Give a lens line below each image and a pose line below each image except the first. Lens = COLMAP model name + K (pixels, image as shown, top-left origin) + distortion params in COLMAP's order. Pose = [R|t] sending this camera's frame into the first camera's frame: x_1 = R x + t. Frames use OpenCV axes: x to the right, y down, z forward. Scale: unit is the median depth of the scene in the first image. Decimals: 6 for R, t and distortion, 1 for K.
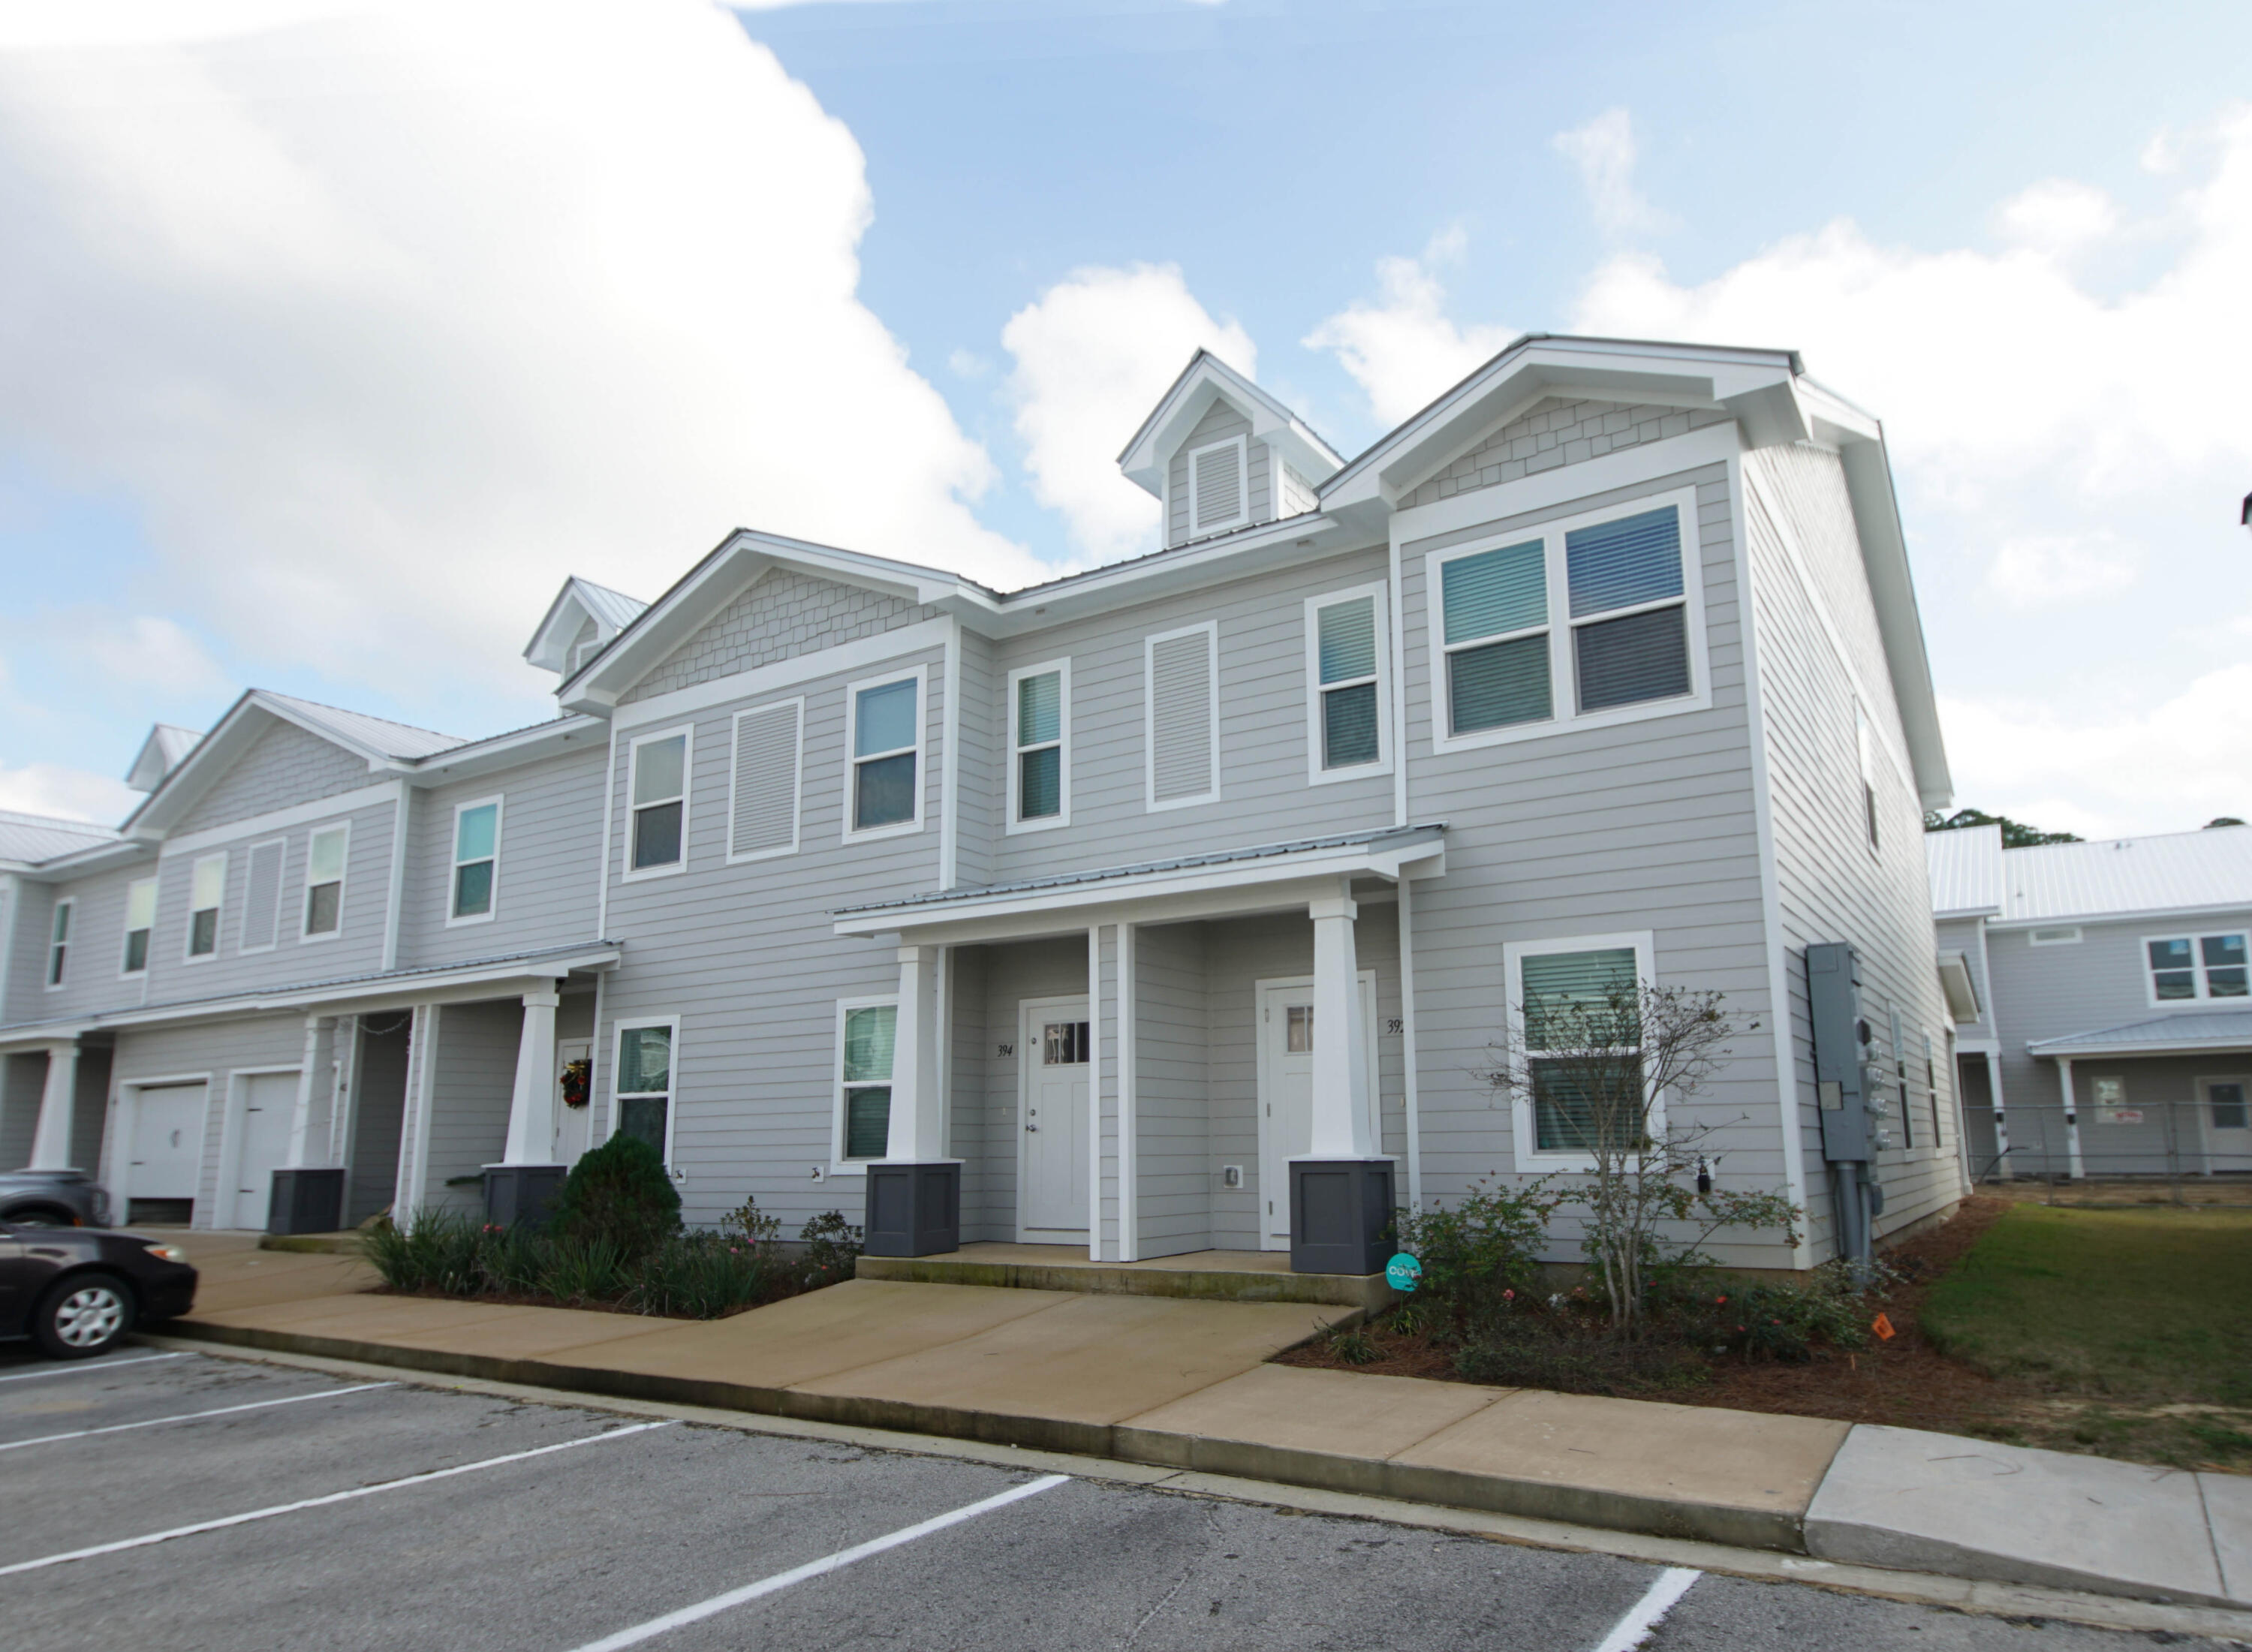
lens RADIAL K [[1386.5, 0, 1199.0], [0, 1386.5, 899.9], [0, 0, 1]] dist [0.052051, -0.040699]
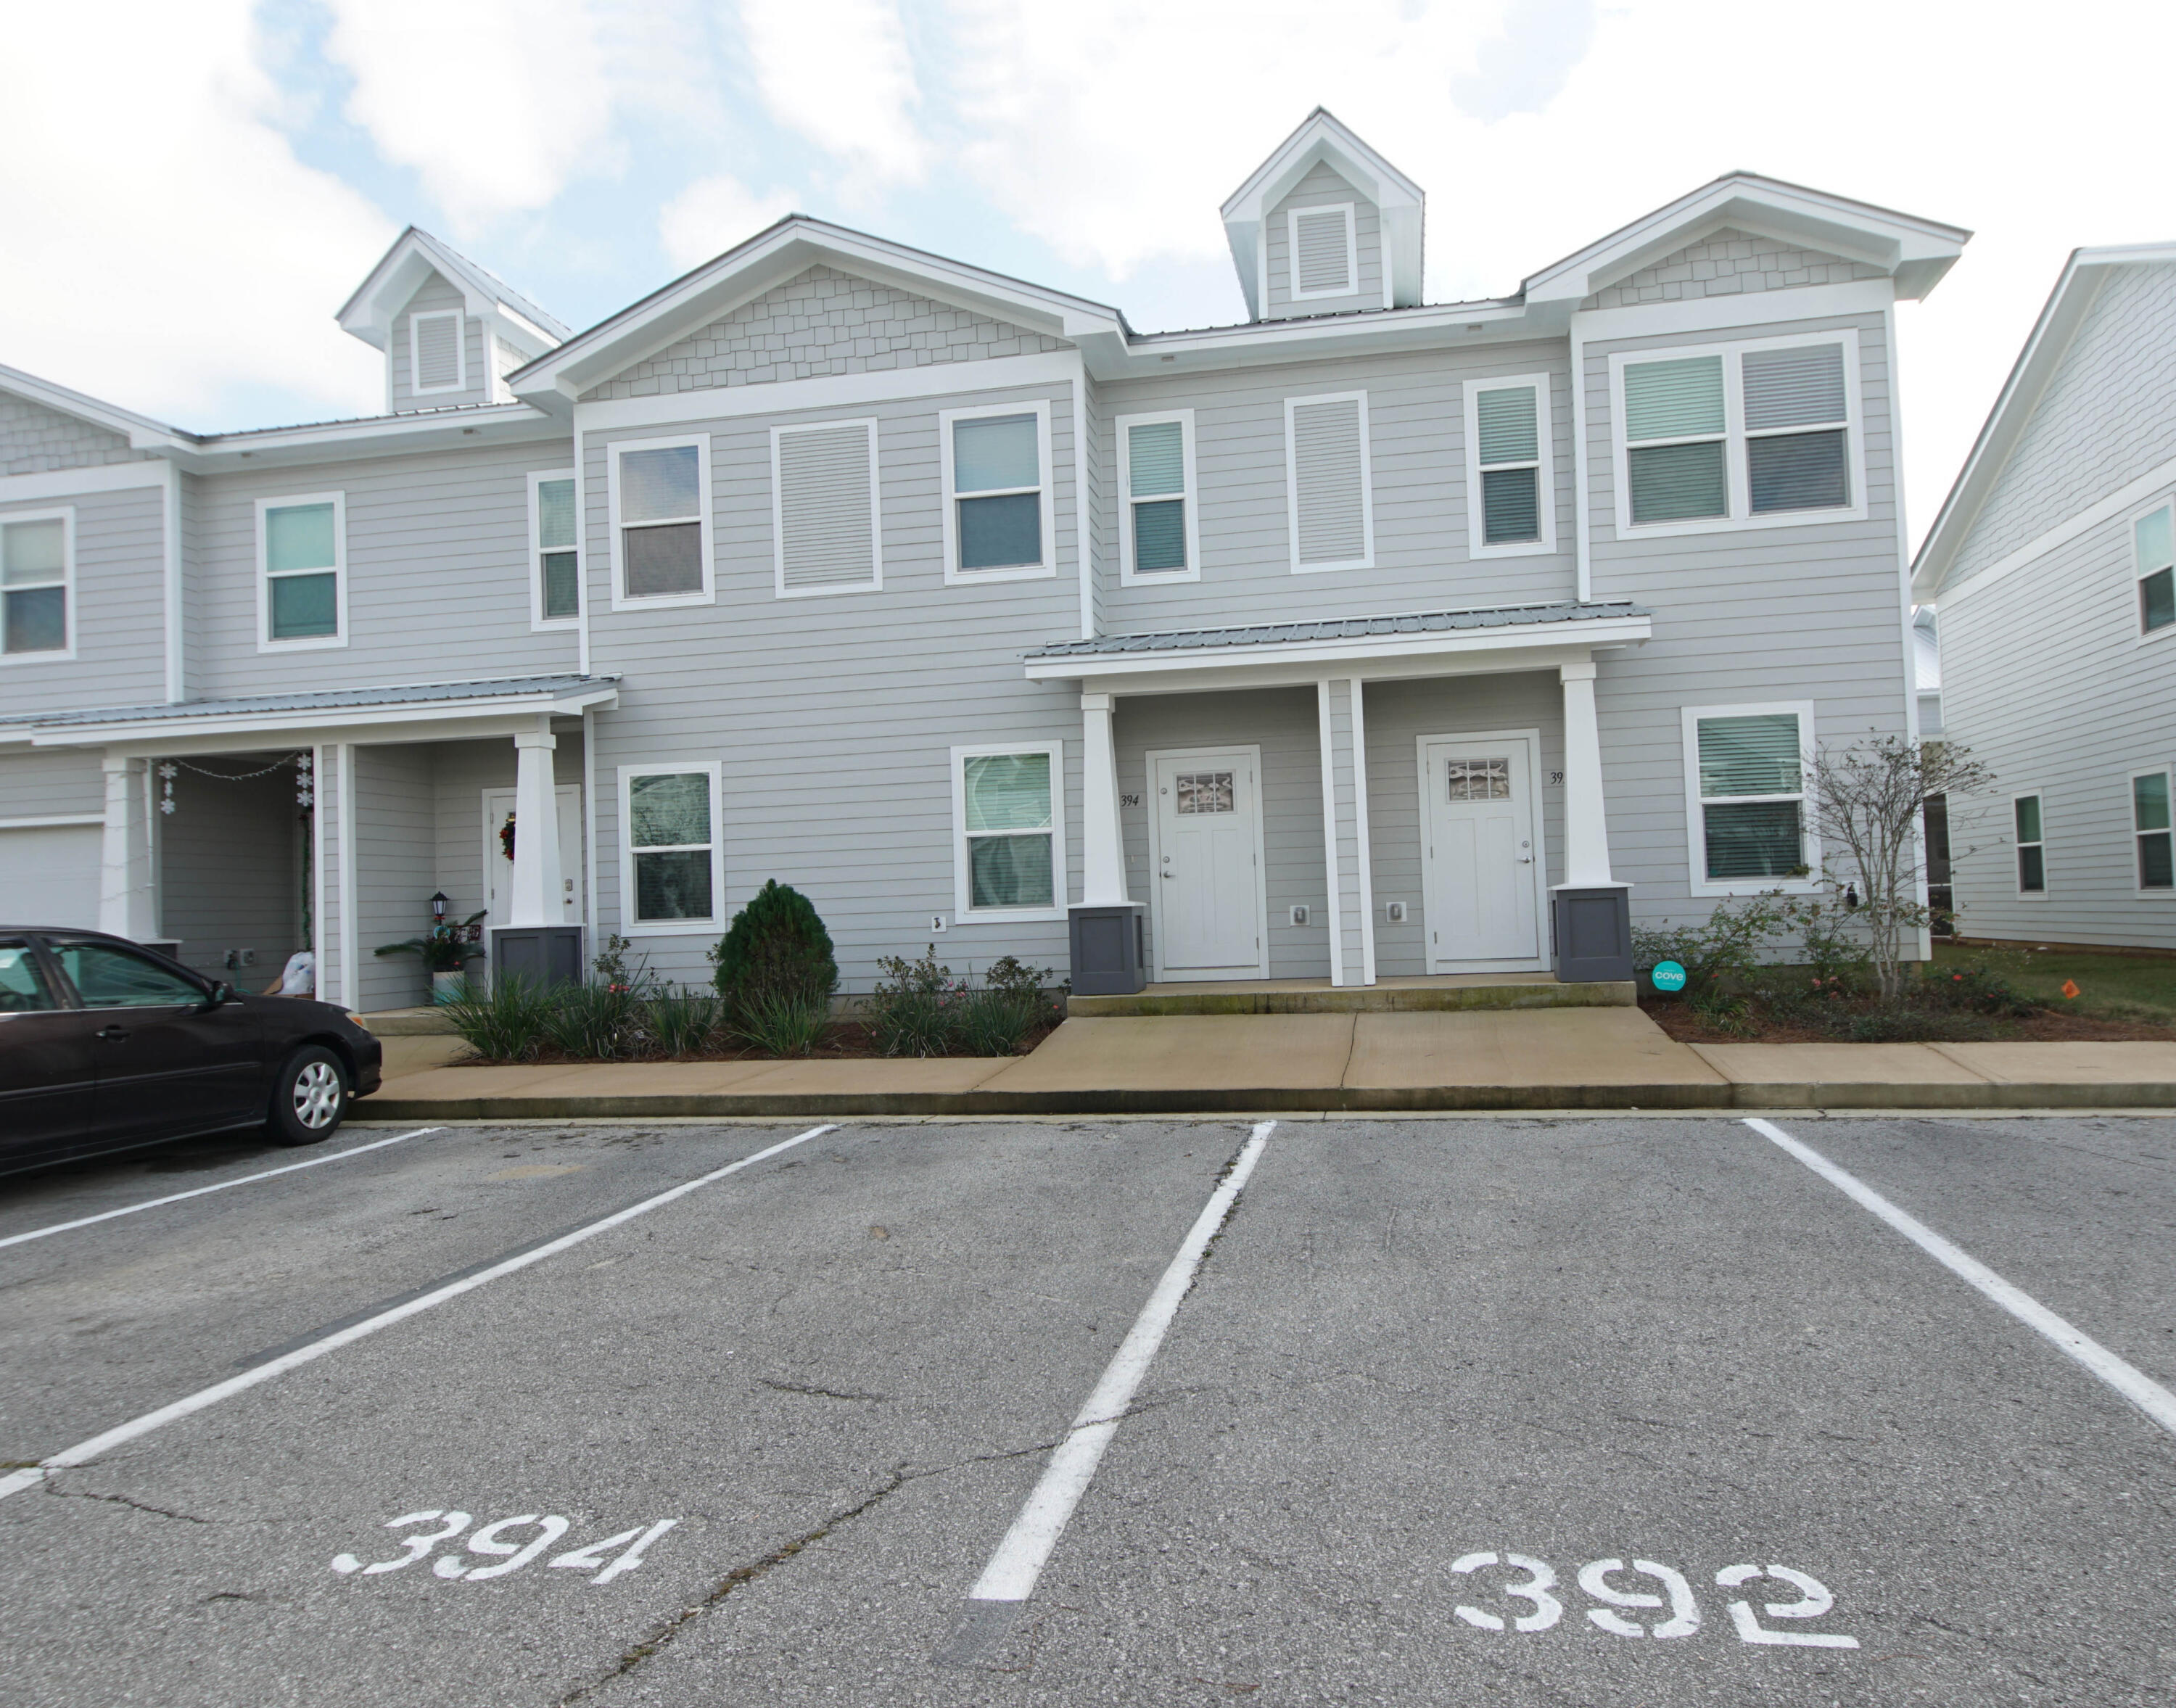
lens RADIAL K [[1412.1, 0, 1163.7], [0, 1412.1, 859.7], [0, 0, 1]] dist [0.041945, -0.038176]
pose [[0.926143, -0.008104, 0.377084, -0.575687], [-0.040491, 0.991855, 0.120766, 0.028230], [-0.374992, -0.127115, 0.918272, 0.034184]]
